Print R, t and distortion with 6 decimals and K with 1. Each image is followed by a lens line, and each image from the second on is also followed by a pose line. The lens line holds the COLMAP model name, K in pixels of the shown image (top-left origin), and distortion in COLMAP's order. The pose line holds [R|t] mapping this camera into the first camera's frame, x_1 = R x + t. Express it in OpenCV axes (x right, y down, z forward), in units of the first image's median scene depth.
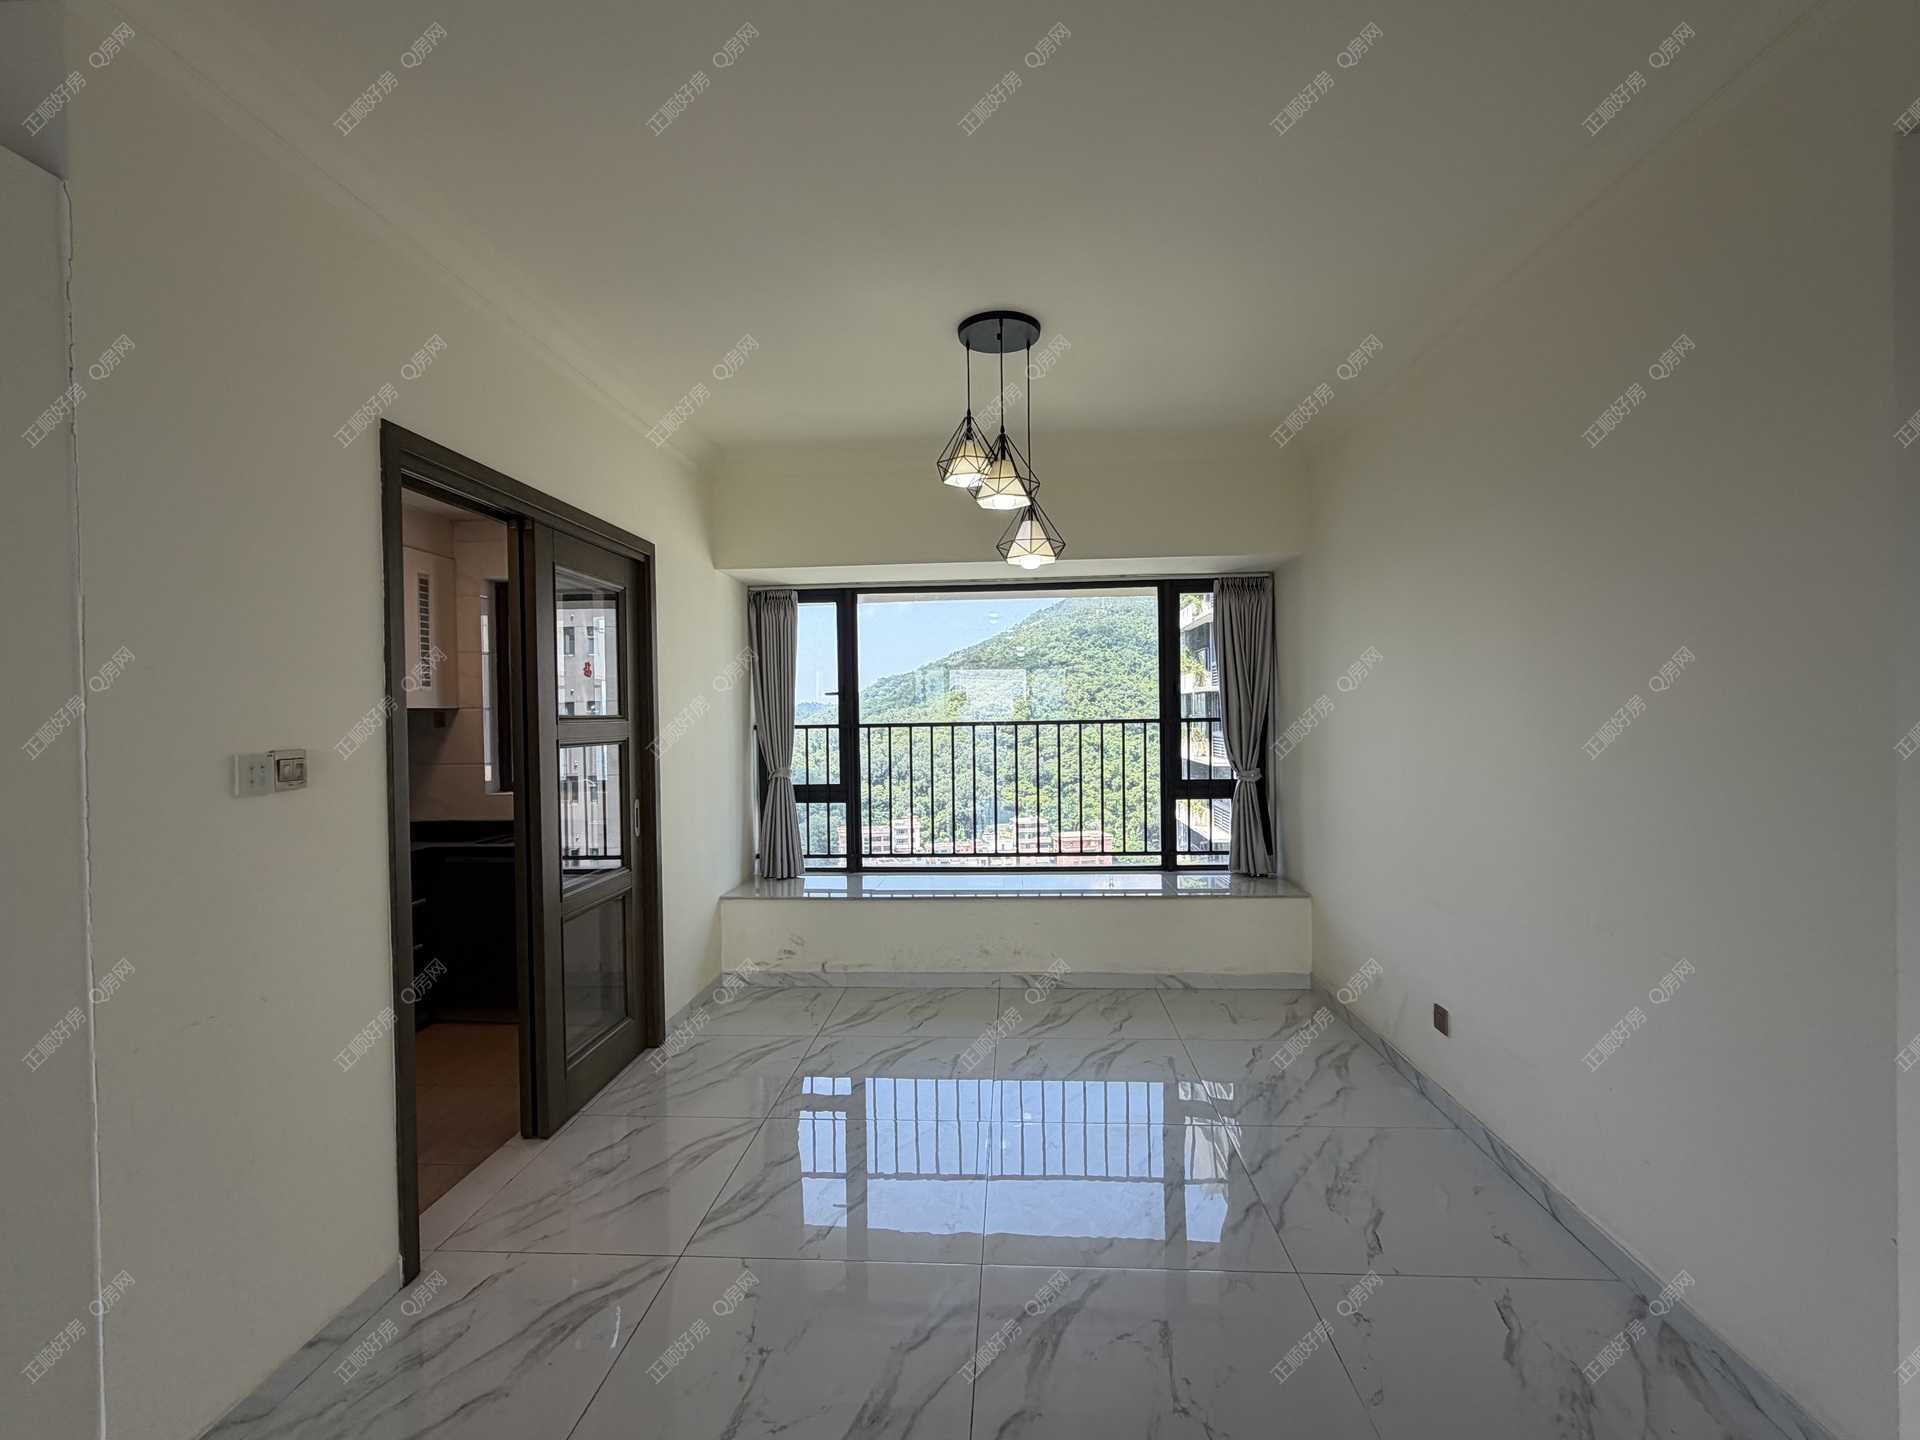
lens RADIAL K [[883.3, 0, 947.1], [0, 883.3, 720.1], [0, 0, 1]] dist [0.006962, -0.000181]
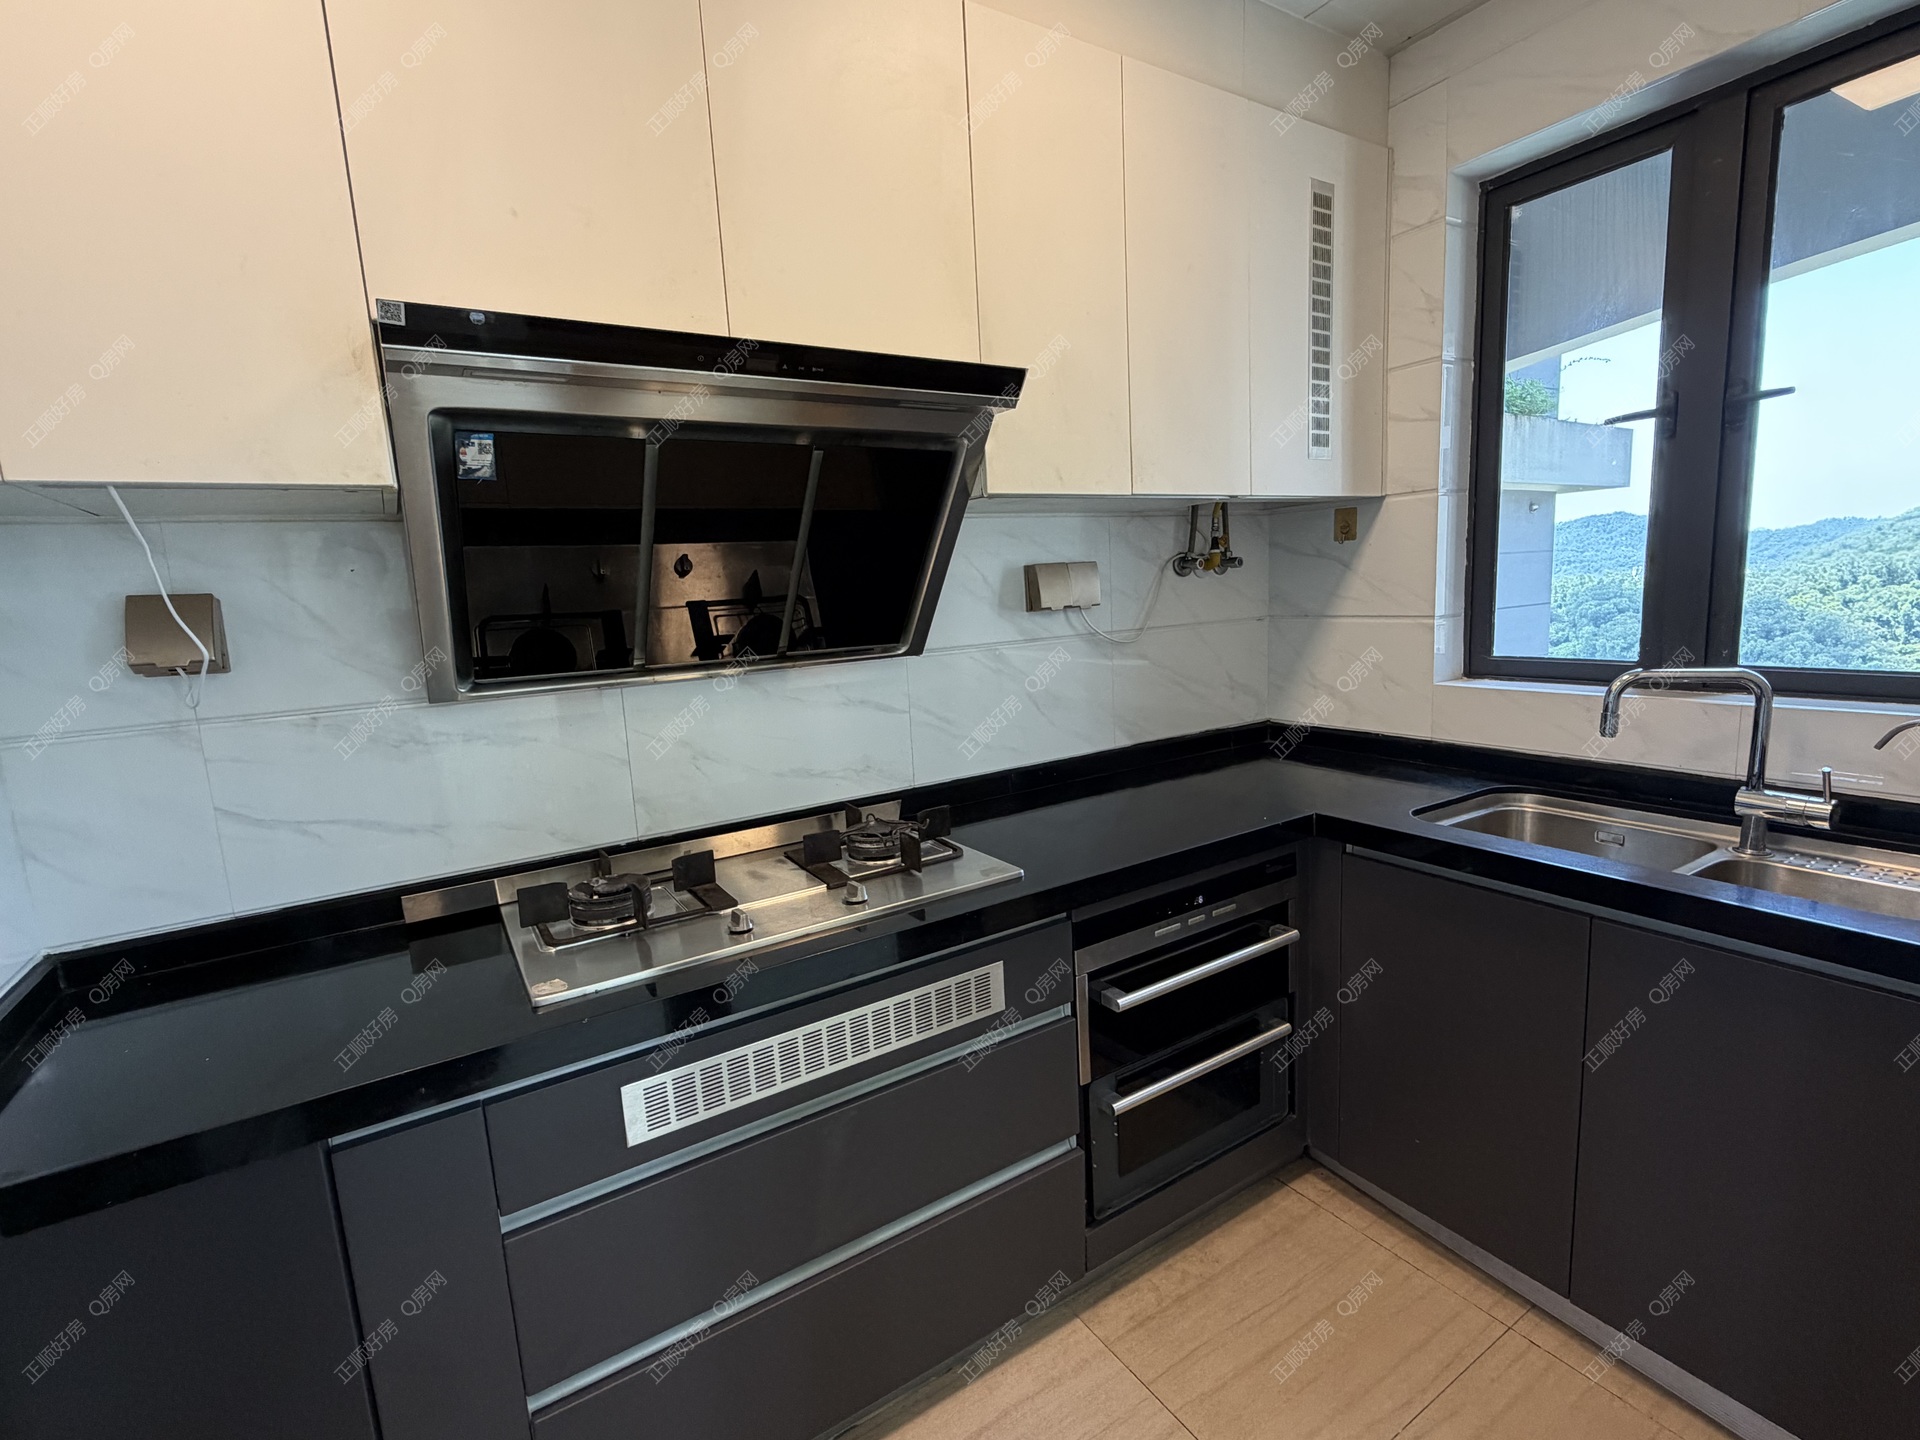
lens RADIAL K [[883.3, 0, 959.0], [0, 883.3, 720.6], [0, 0, 1]] dist [0.006962, -0.000181]
pose [[0.601827, 0.118033, -0.789856, -0.311051], [0.039479, 0.983412, 0.177038, 0.011189], [0.797650, -0.137729, 0.587184, 0.543186]]
